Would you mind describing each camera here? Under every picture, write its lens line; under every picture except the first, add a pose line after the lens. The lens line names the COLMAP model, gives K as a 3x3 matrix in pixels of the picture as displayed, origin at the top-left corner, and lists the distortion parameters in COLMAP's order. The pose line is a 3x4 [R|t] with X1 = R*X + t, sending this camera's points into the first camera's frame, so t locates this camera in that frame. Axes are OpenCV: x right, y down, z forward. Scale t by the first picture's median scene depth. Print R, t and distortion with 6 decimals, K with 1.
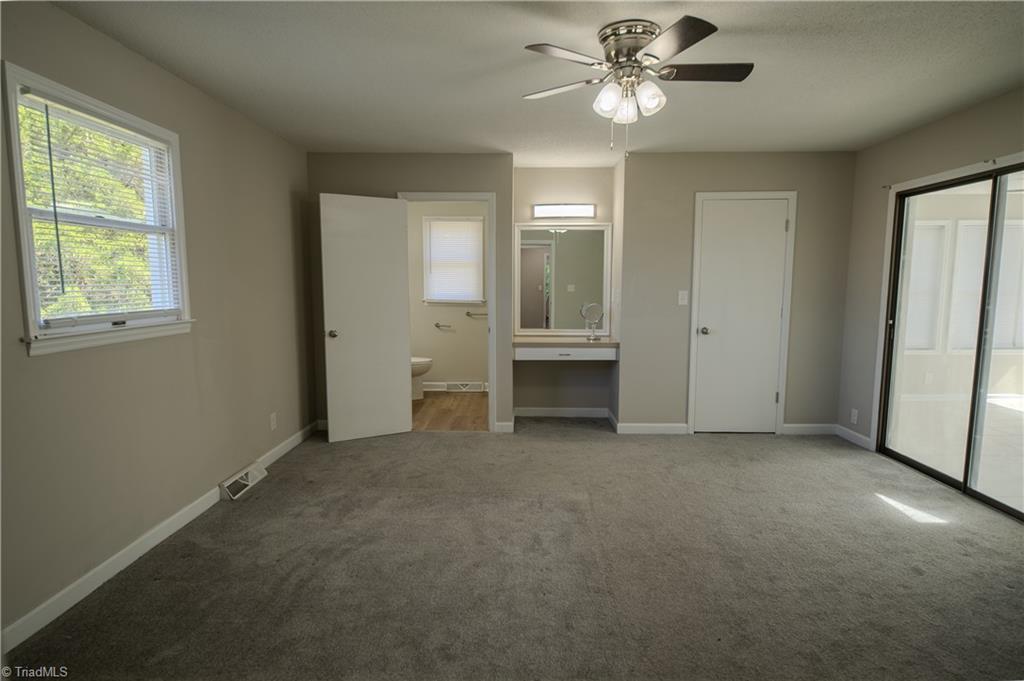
lens RADIAL K [[557.7, 0, 518.9], [0, 557.7, 341.8], [0, 0, 1]] dist [0.012206, -0.009298]
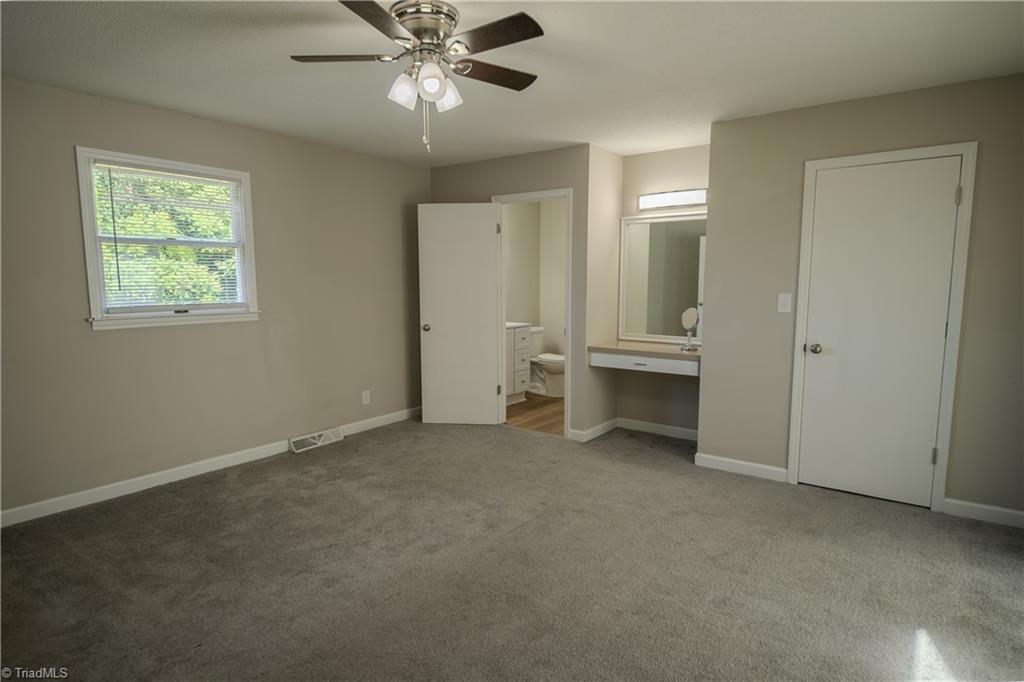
lens RADIAL K [[557.7, 0, 517.7], [0, 557.7, 343.1], [0, 0, 1]] dist [0.012206, -0.009298]
pose [[0.816530, 0.064852, -0.573649, 0.476729], [-0.060536, 0.997811, 0.026637, -0.024854], [0.574120, 0.012976, 0.818668, 0.185863]]
